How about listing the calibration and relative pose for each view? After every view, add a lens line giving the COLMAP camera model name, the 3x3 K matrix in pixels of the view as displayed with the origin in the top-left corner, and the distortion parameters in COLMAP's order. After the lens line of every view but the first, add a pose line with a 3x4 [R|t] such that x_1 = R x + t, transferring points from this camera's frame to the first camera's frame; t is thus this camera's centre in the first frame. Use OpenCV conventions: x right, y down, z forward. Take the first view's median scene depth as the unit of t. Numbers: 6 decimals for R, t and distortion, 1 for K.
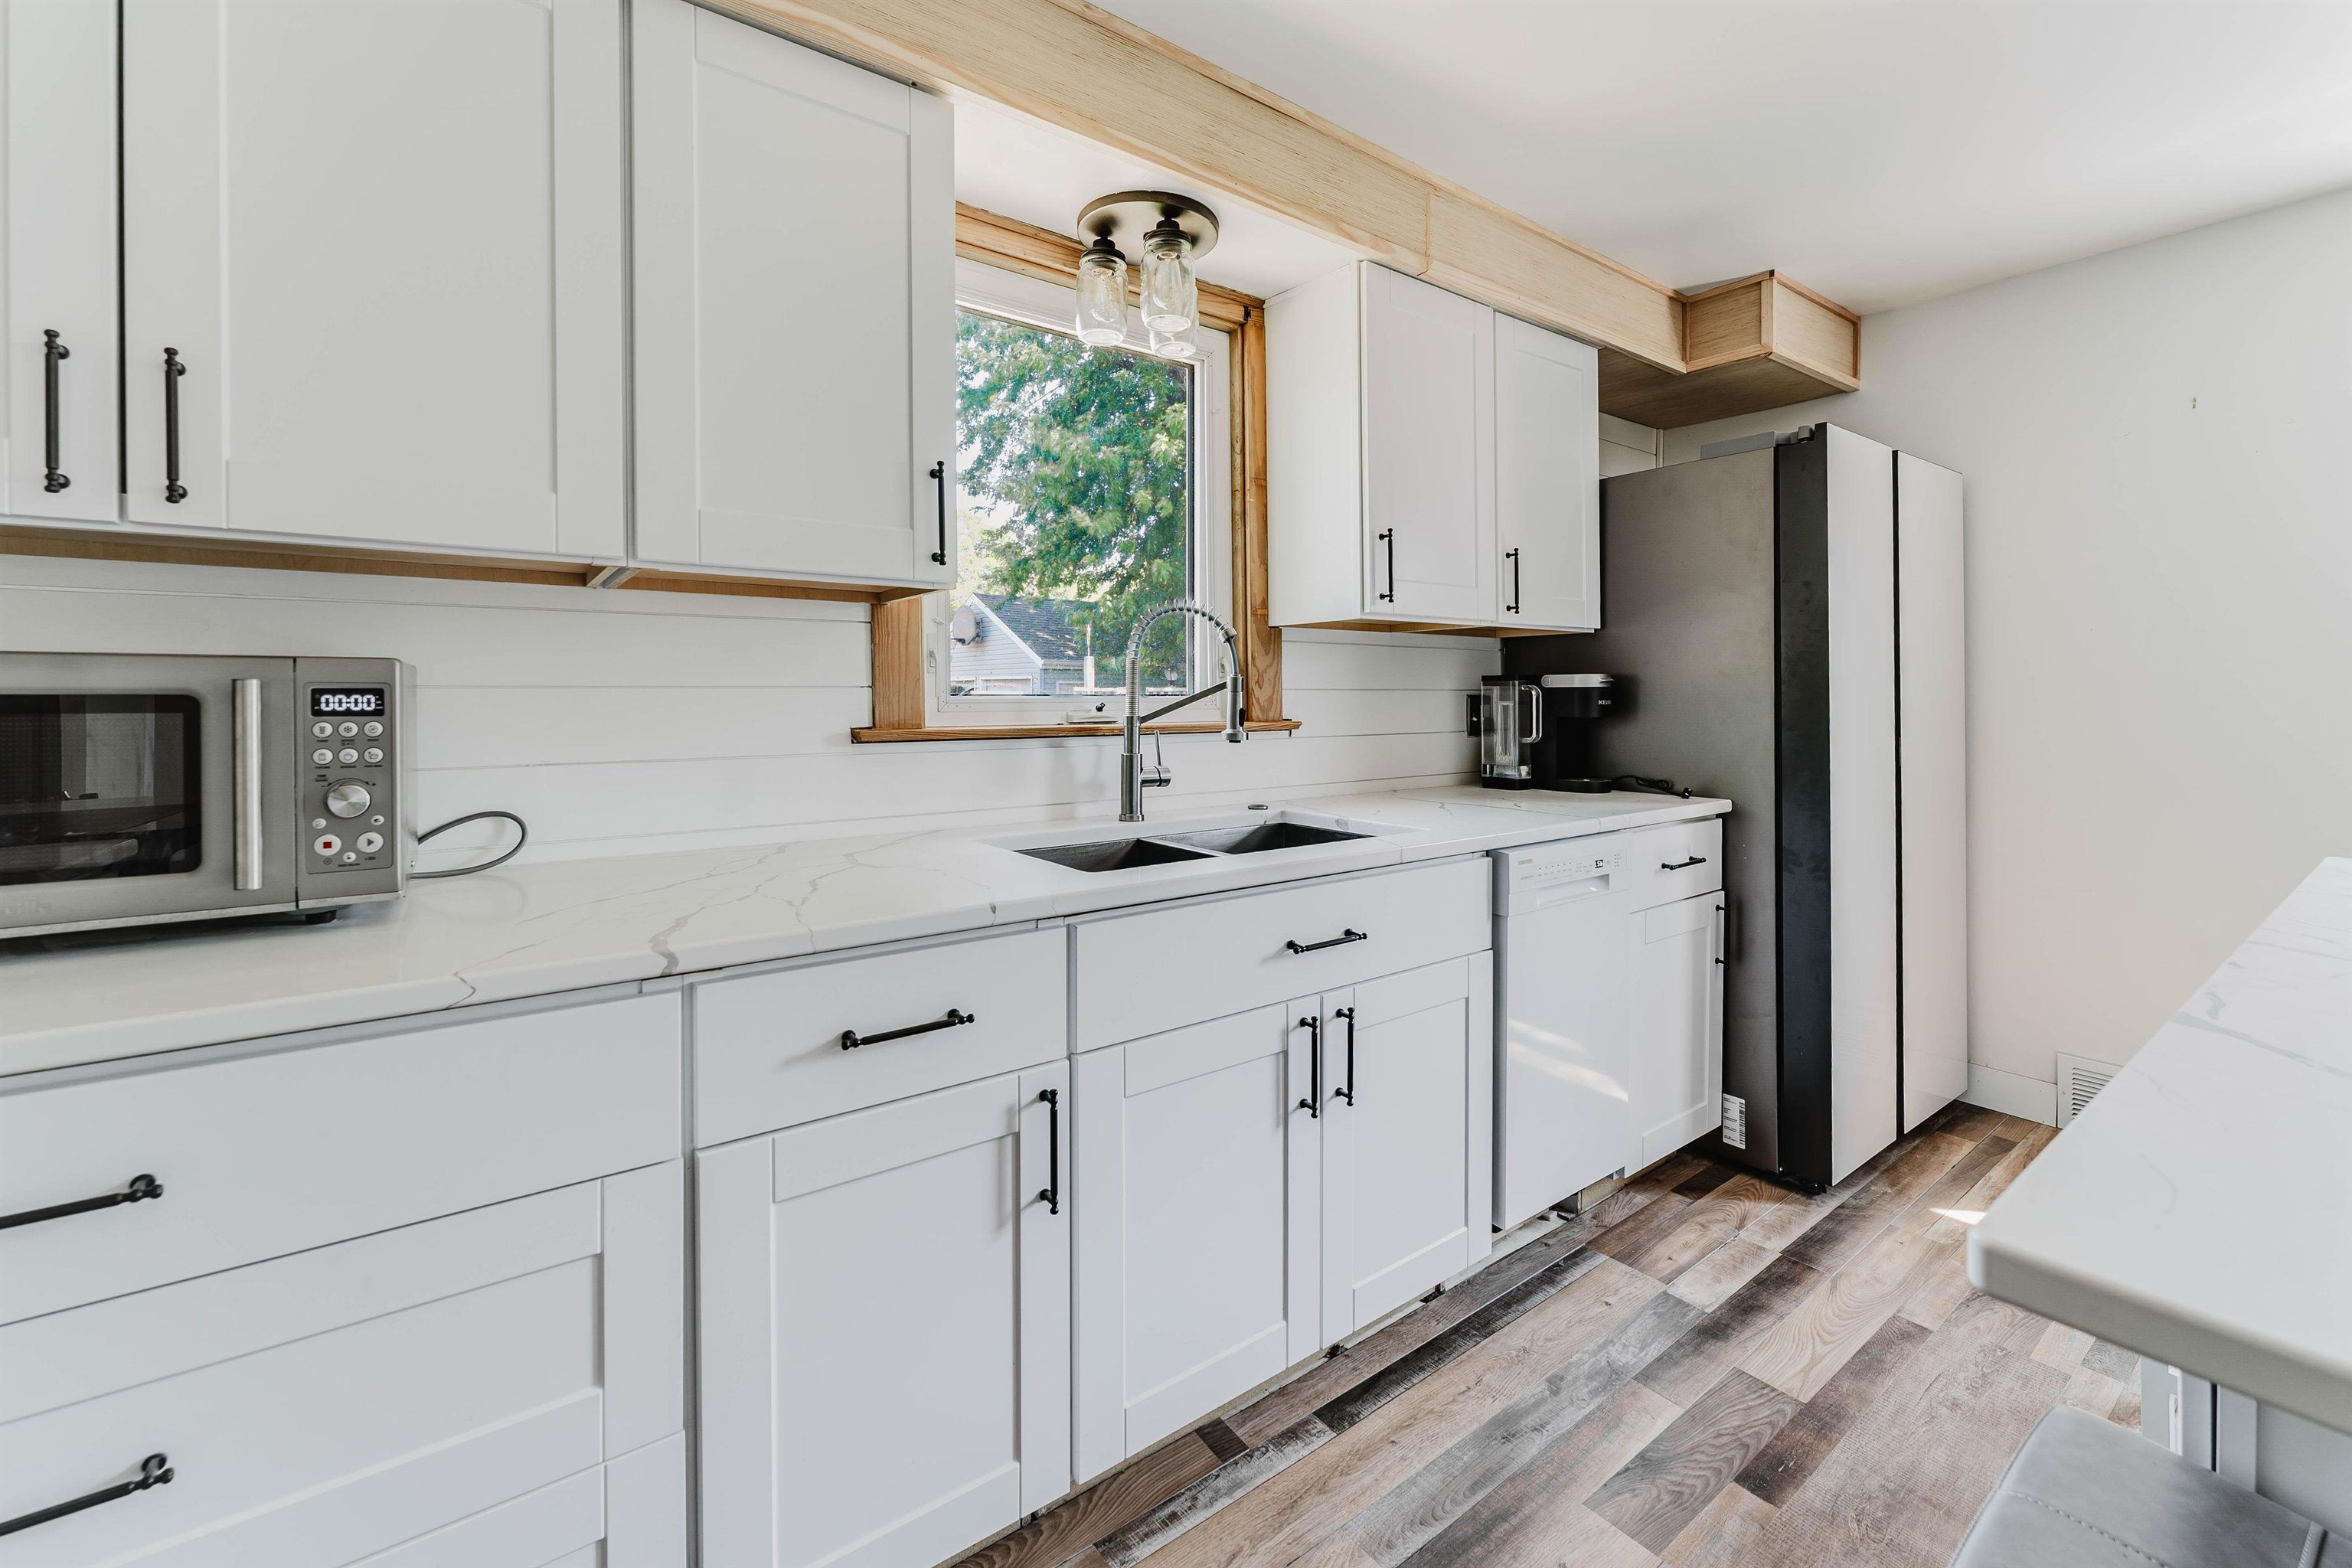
lens RADIAL K [[984.6, 0, 1157.9], [0, 984.6, 689.6], [0, 0, 1]] dist [0.002667, -0.002939]
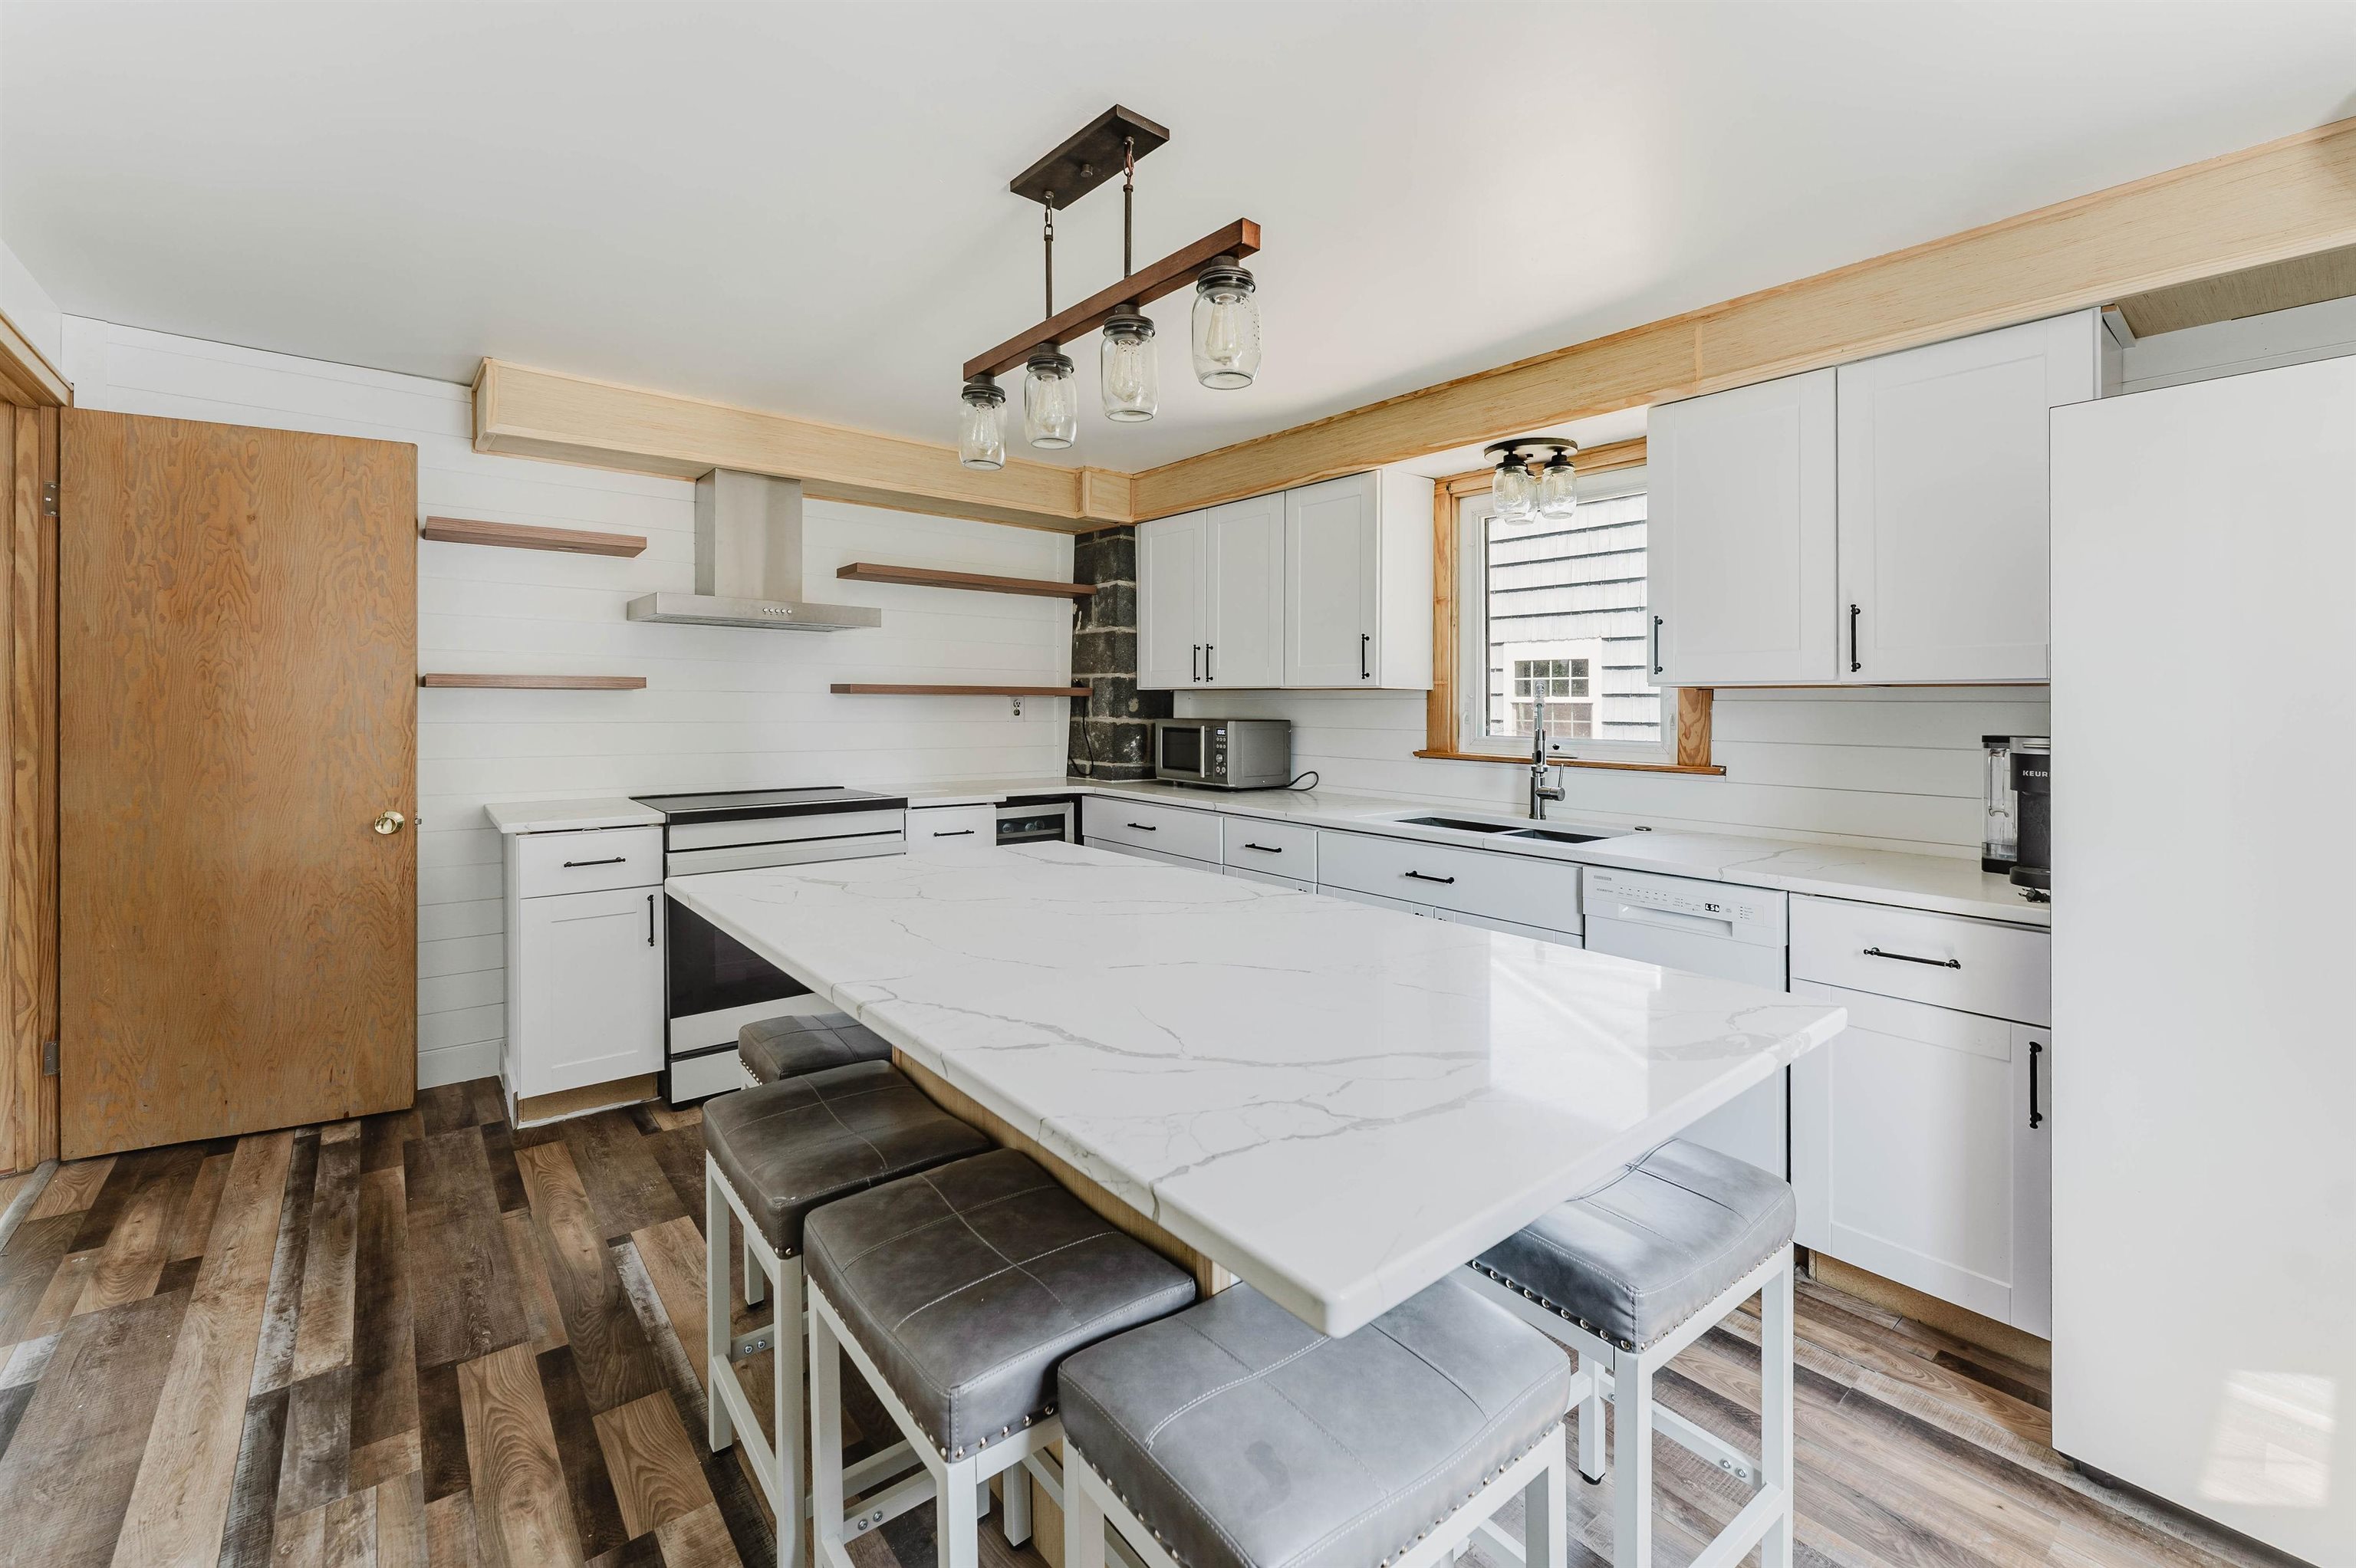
lens RADIAL K [[986.2, 0, 1167.4], [0, 986.2, 700.5], [0, 0, 1]] dist [0.002667, -0.002939]
pose [[0.037786, -0.004687, -0.999275, 1.604605], [-0.006802, 0.999965, -0.004947, -0.047990], [0.999263, 0.006984, 0.037753, 0.358178]]
